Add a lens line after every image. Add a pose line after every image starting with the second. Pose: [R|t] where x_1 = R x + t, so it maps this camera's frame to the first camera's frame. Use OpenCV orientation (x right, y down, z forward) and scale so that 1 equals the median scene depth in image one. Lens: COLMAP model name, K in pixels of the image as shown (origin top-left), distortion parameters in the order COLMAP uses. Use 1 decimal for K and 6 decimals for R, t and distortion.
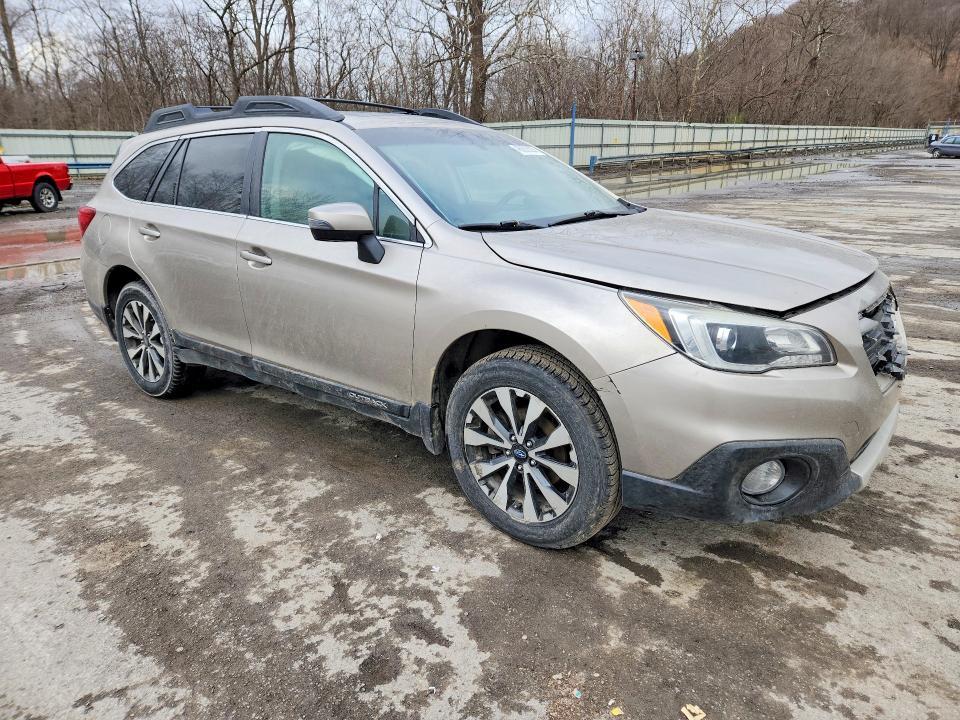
lens RADIAL K [[628.9, 0, 476.4], [0, 628.9, 359.0], [0, 0, 1]] dist [0.047073, -0.030227]
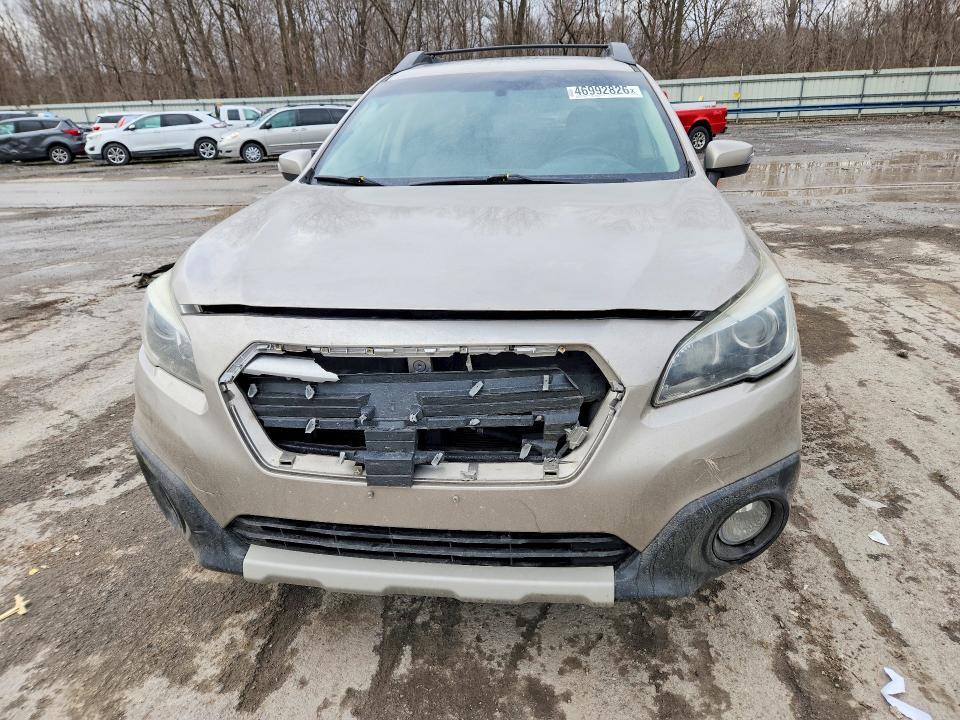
lens RADIAL K [[628.9, 0, 476.4], [0, 628.9, 359.0], [0, 0, 1]] dist [0.047073, -0.030227]
pose [[0.506605, 0.293301, -0.810756, 1.115440], [-0.225516, 0.952699, 0.203735, -0.212252], [0.832162, 0.079625, 0.548786, 0.717866]]
